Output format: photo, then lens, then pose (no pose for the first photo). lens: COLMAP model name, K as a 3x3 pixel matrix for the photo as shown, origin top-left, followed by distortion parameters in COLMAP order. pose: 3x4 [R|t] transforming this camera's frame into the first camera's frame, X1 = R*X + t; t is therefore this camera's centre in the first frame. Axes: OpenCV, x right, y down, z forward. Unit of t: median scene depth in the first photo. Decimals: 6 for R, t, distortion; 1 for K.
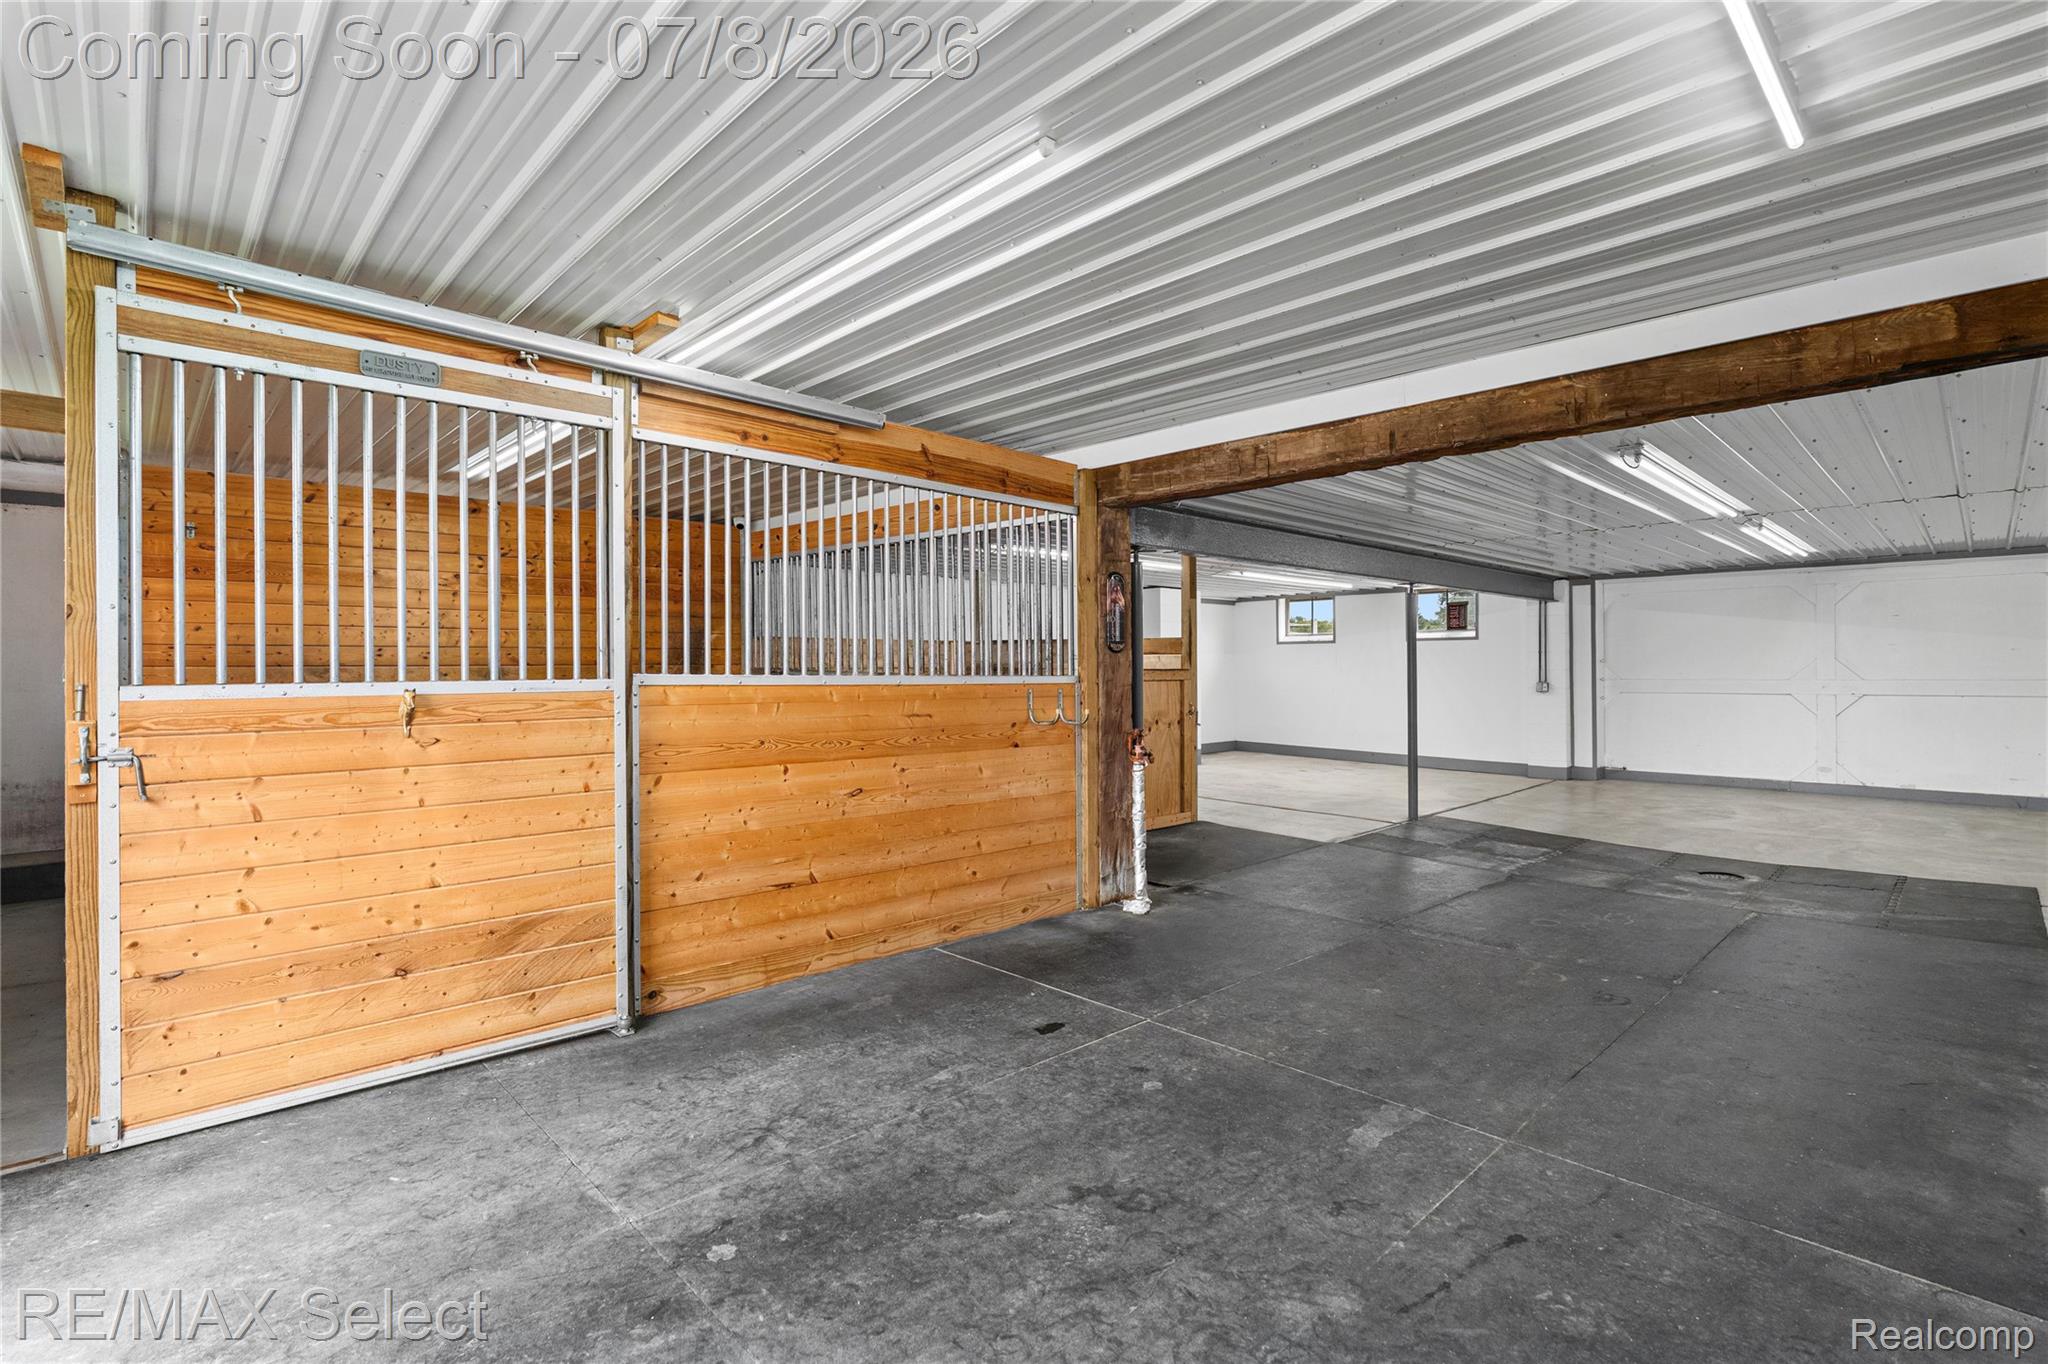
lens RADIAL K [[942.7, 0, 1024.0], [0, 942.7, 682.0], [0, 0, 1]] dist [-0.012551, 0.006003]
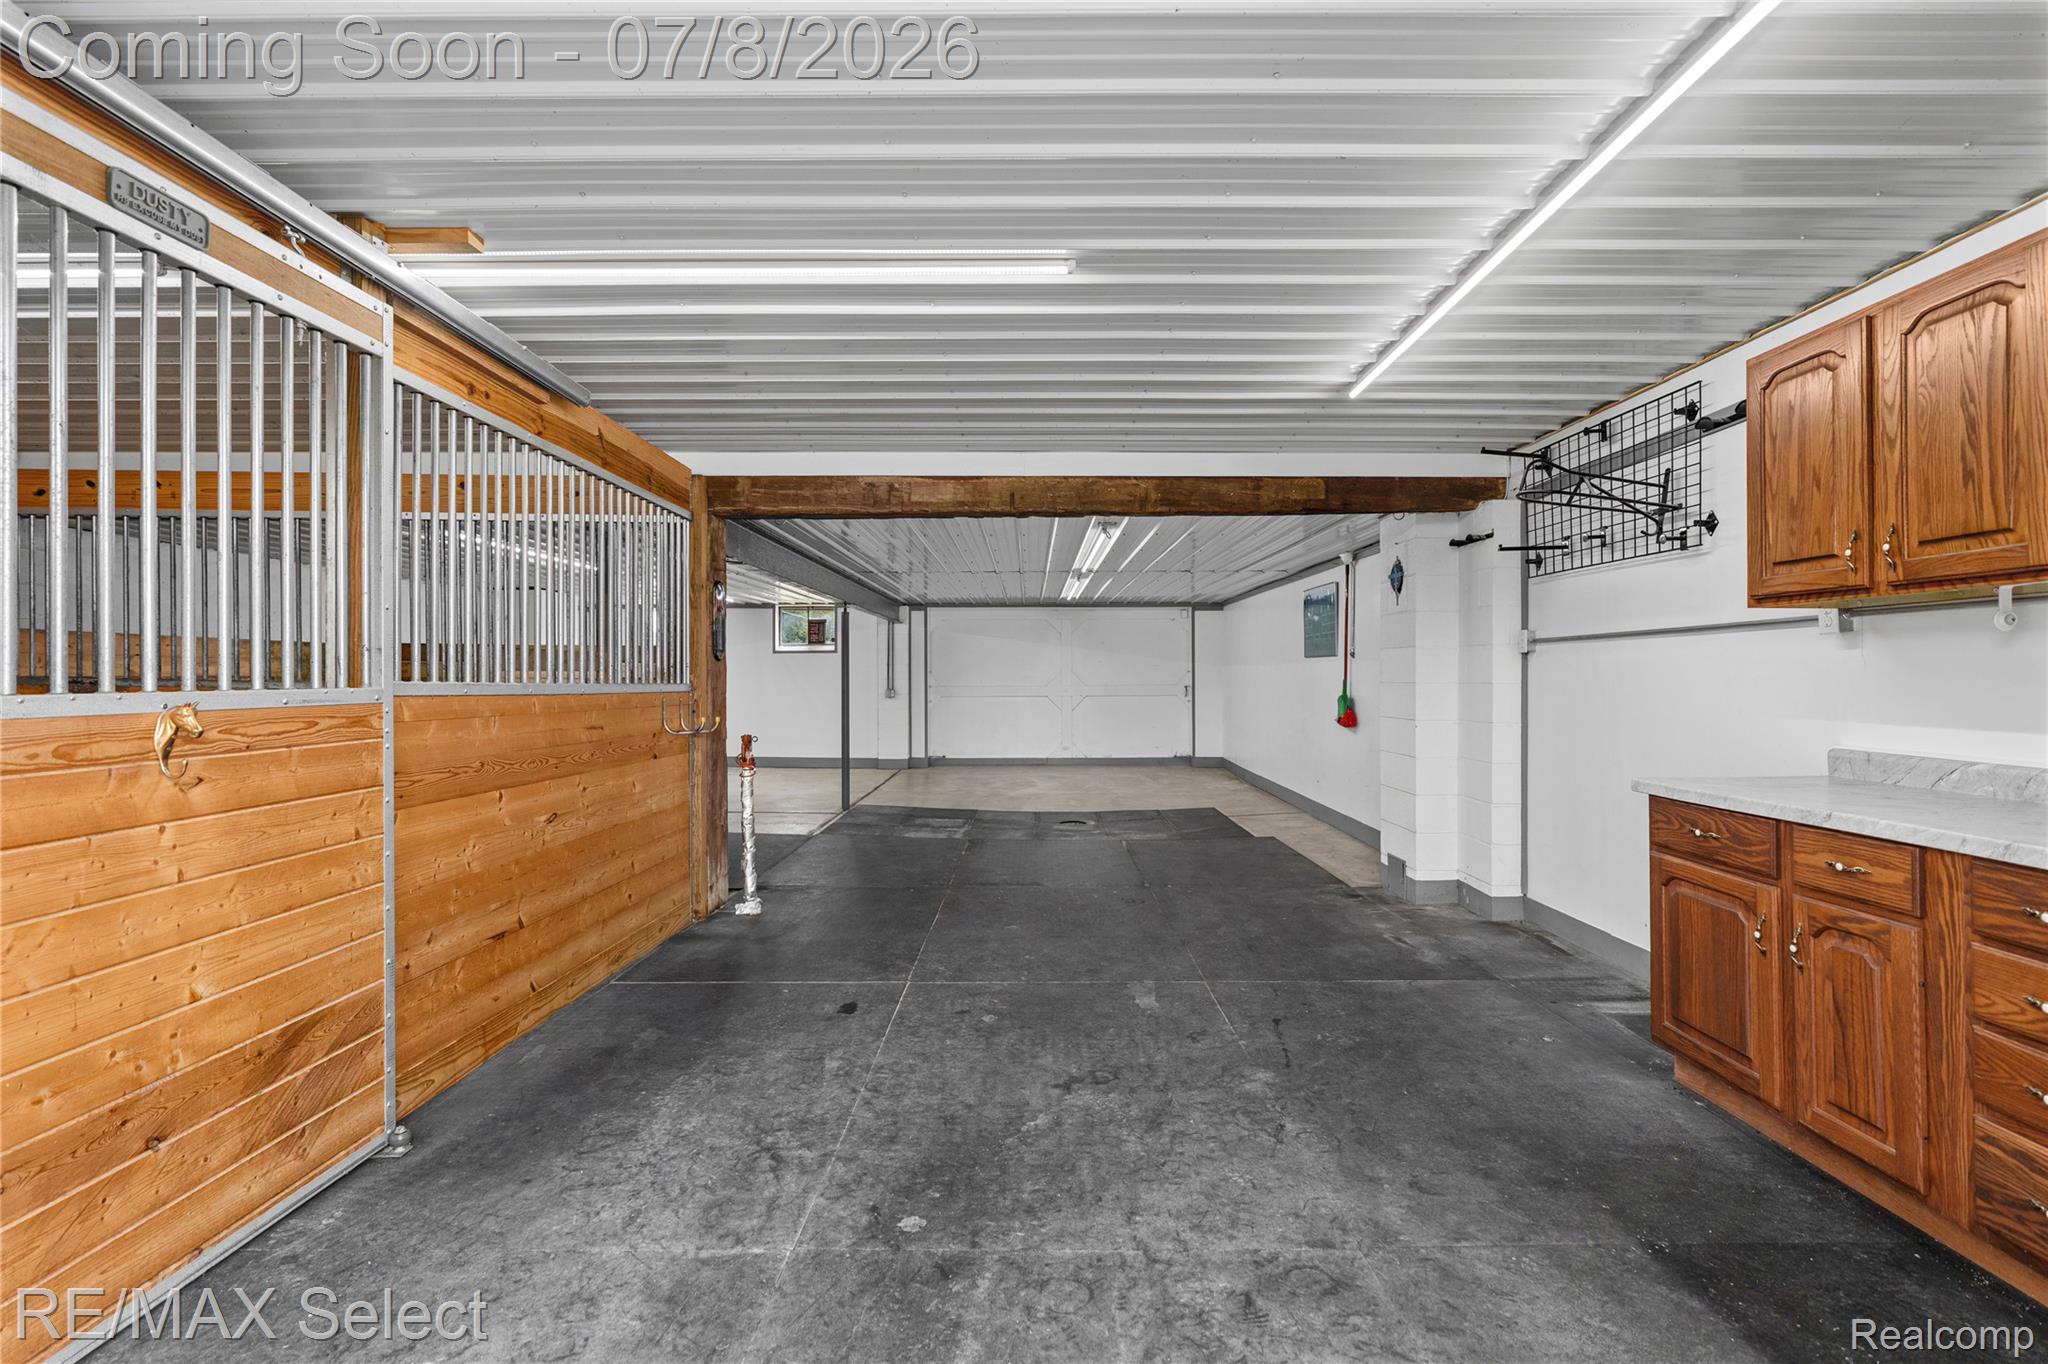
lens RADIAL K [[942.7, 0, 1024.0], [0, 942.7, 682.0], [0, 0, 1]] dist [-0.012551, 0.006003]
pose [[0.696117, -0.003040, 0.717922, -0.627427], [0.011483, 0.999910, -0.006900, 0.003797], [-0.717837, 0.013047, 0.696089, 0.103982]]
